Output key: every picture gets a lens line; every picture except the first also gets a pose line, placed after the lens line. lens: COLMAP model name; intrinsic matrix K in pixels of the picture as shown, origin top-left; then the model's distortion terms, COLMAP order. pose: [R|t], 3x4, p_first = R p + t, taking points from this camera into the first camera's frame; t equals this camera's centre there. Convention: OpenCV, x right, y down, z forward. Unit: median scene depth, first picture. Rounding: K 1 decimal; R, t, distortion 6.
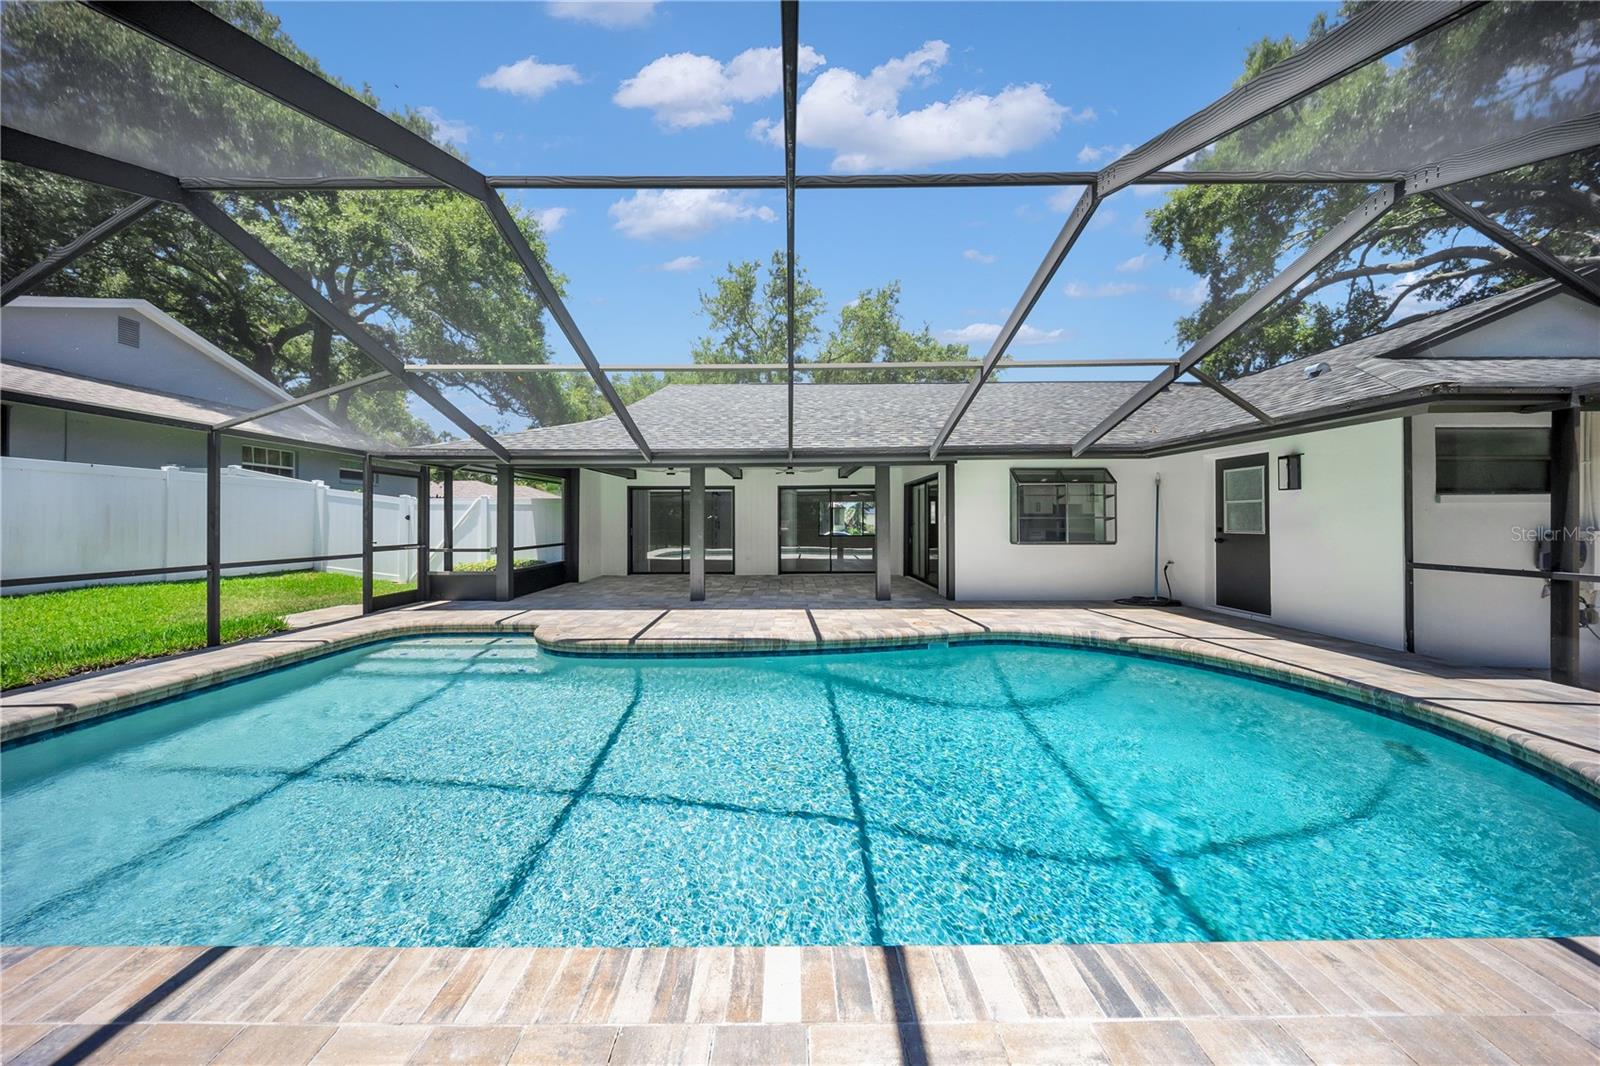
lens RADIAL K [[473.6, 0, 800.6], [0, 473.6, 517.0], [0, 0, 1]] dist [0.001154, -0.000044]
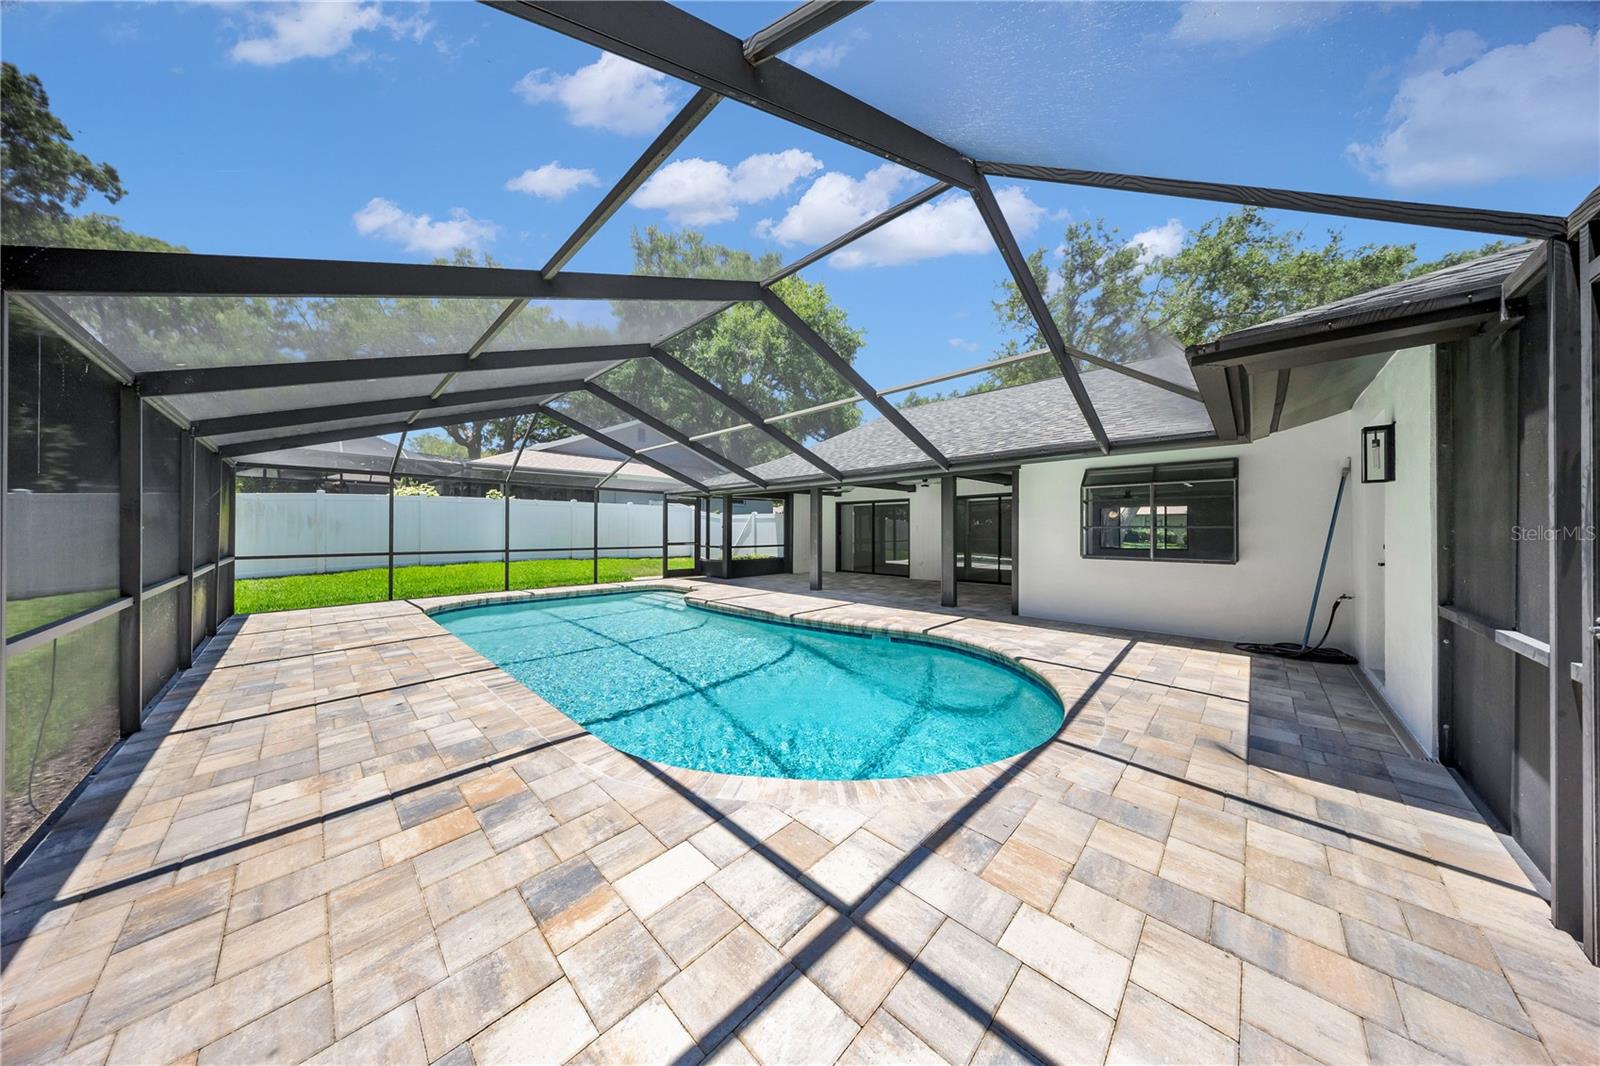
lens RADIAL K [[473.6, 0, 803.6], [0, 473.6, 530.0], [0, 0, 1]] dist [0.001154, -0.000044]
pose [[0.718833, 0.003861, -0.695172, 0.670941], [0.003043, 0.999958, 0.008700, -0.001850], [0.695177, -0.008370, 0.718790, 0.030838]]
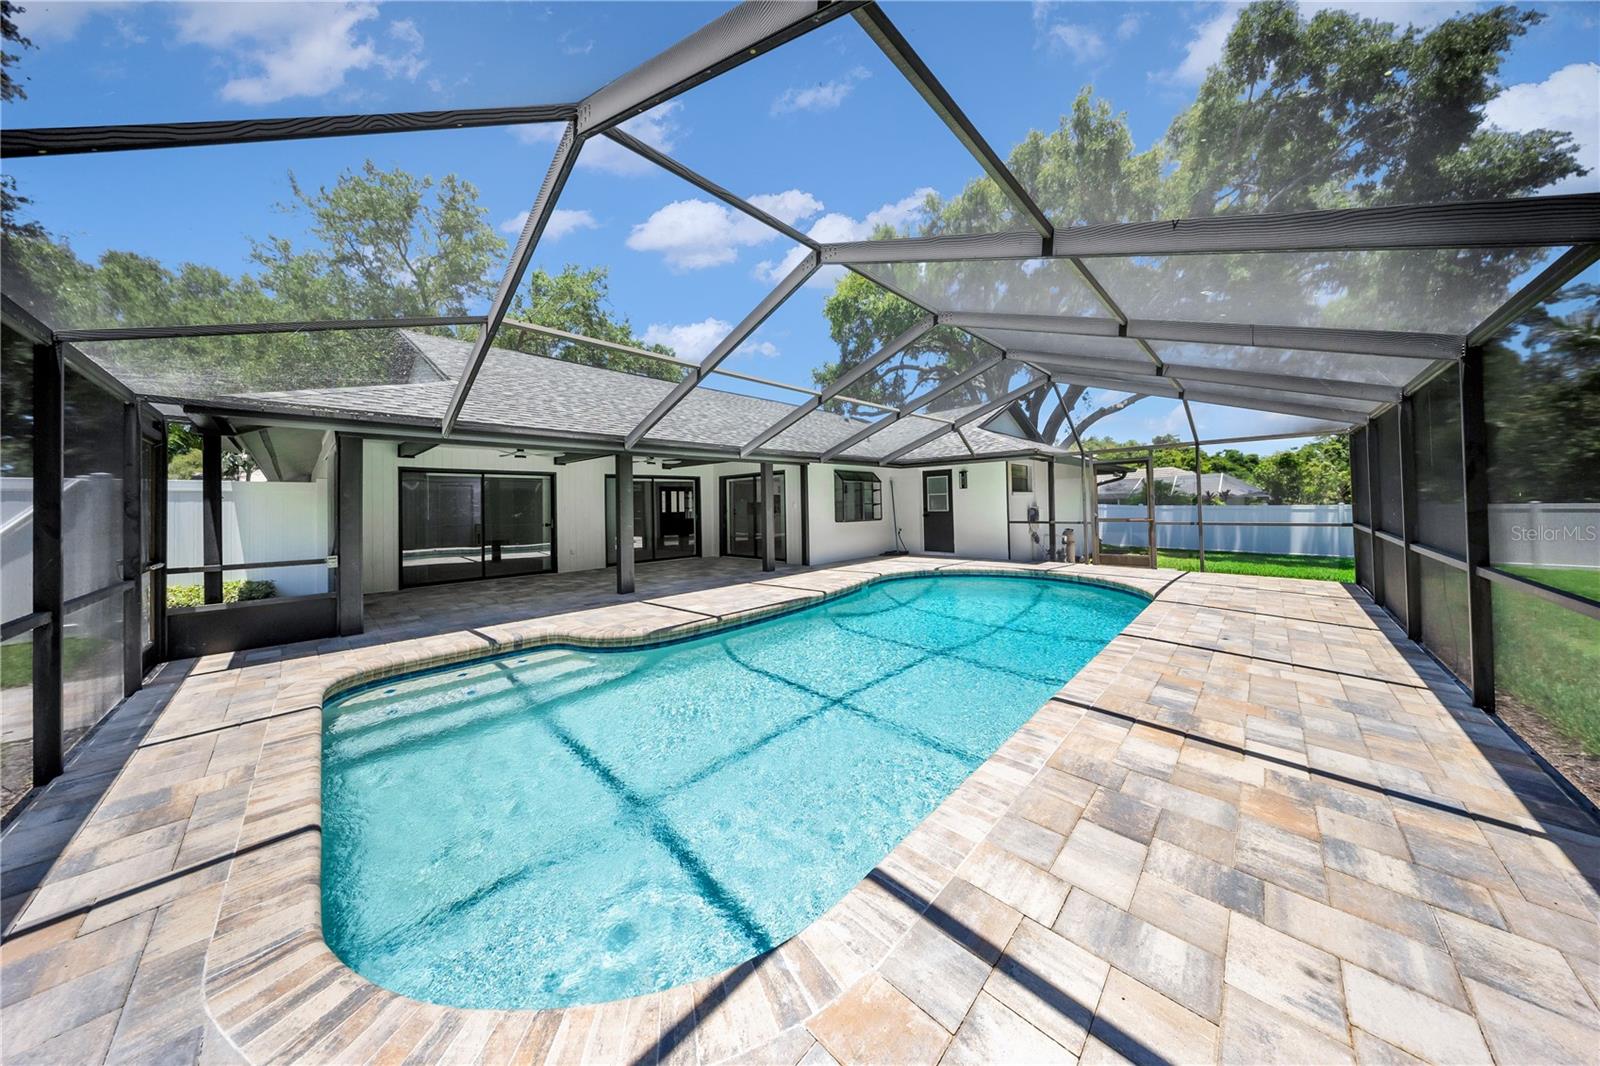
lens RADIAL K [[473.6, 0, 819.7], [0, 473.6, 498.9], [0, 0, 1]] dist [0.001154, -0.000044]
pose [[0.683077, -0.001670, 0.730345, -0.640425], [0.013427, 0.999857, -0.010272, -0.000074], [-0.730223, 0.016823, 0.683002, 0.049151]]
